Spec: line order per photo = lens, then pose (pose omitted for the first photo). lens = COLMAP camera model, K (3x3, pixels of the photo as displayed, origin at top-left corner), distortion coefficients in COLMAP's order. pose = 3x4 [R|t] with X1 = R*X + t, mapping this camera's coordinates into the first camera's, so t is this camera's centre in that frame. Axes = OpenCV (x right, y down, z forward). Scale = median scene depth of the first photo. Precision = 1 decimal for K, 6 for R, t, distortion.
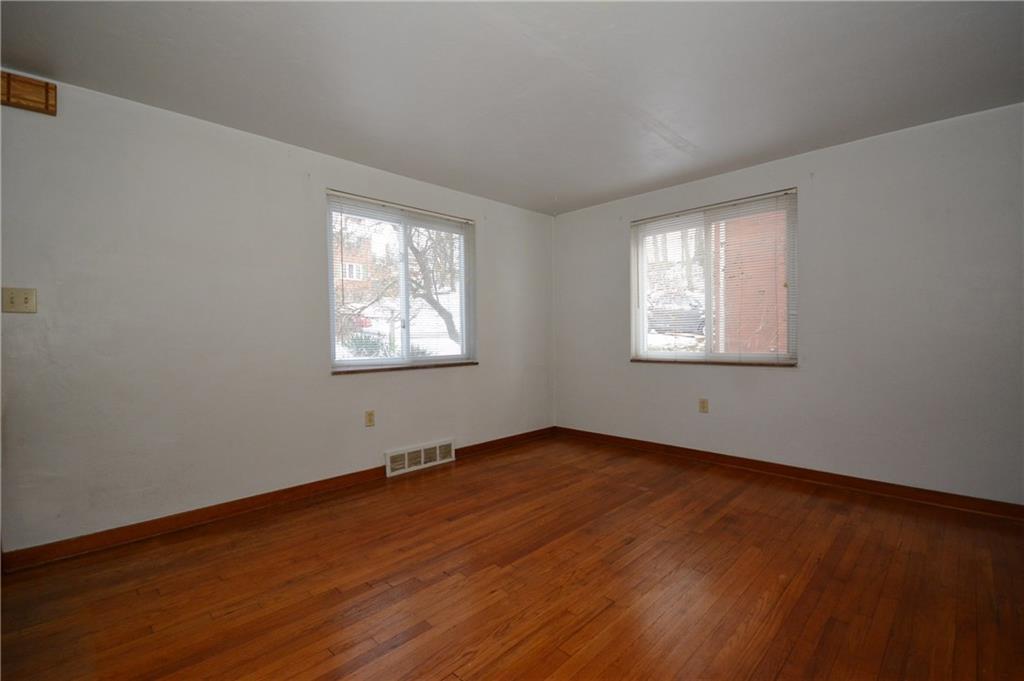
lens RADIAL K [[450.0, 0, 513.0], [0, 450.0, 342.7], [0, 0, 1]] dist [-0.000584, -0.009673]
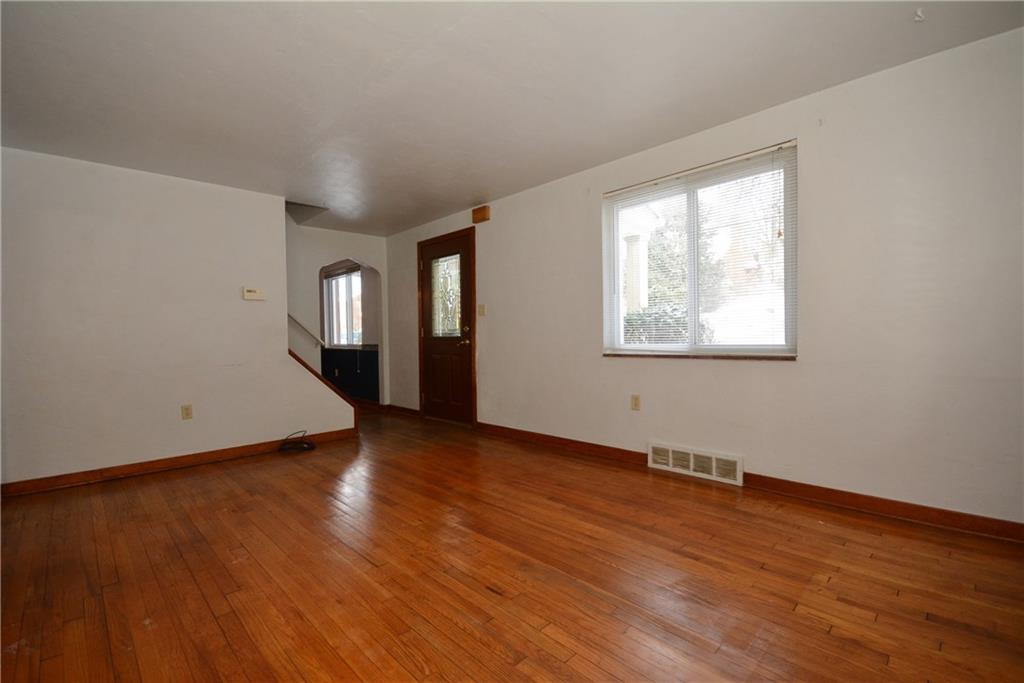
lens RADIAL K [[450.0, 0, 511.1], [0, 450.0, 345.6], [0, 0, 1]] dist [-0.000584, -0.009673]
pose [[-0.014092, 0.031892, -0.999392, 0.702939], [0.005199, 0.999480, 0.031822, 0.005524], [0.999887, -0.004747, -0.014250, 0.732287]]
